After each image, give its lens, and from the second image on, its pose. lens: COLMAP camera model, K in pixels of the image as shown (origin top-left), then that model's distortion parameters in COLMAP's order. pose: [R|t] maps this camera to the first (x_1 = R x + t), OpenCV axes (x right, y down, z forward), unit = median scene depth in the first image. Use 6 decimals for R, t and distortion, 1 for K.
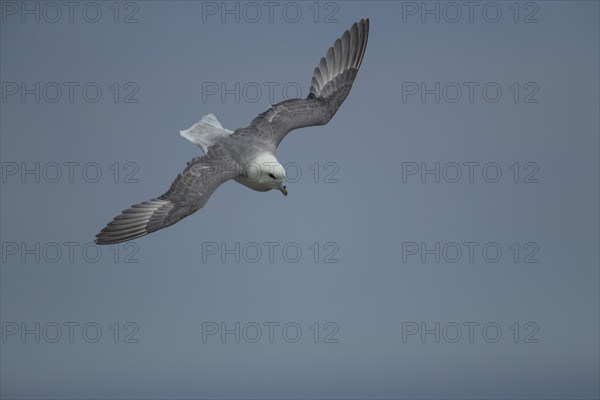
lens RADIAL K [[276.7, 0, 300.0], [0, 276.7, 200.0], [0, 0, 1]] dist [0.000104, -0.000090]
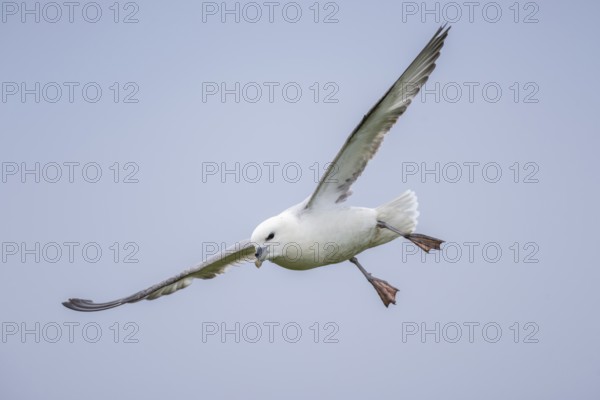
lens RADIAL K [[276.7, 0, 300.0], [0, 276.7, 200.0], [0, 0, 1]] dist [0.000104, -0.000090]
pose [[1.000000, 0.000062, -0.000130, -0.000005], [-0.000062, 1.000000, -0.000124, 0.291008], [0.000130, 0.000124, 1.000000, 0.000277]]
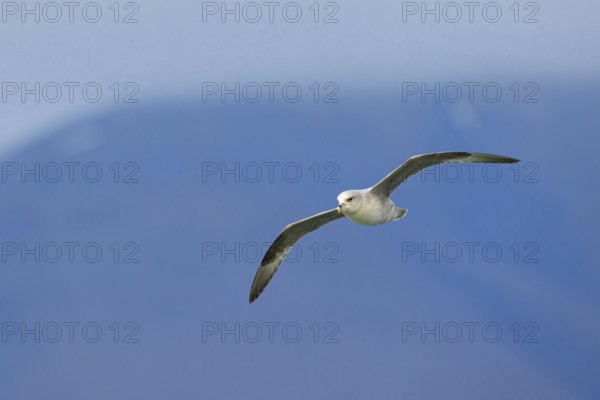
lens RADIAL K [[276.7, 0, 300.0], [0, 276.7, 200.0], [0, 0, 1]] dist [0.000104, -0.000090]
pose [[1.000000, 0.000024, -0.000066, 0.000078], [-0.000024, 1.000000, -0.000265, -0.289412], [0.000066, 0.000265, 1.000000, 0.000022]]
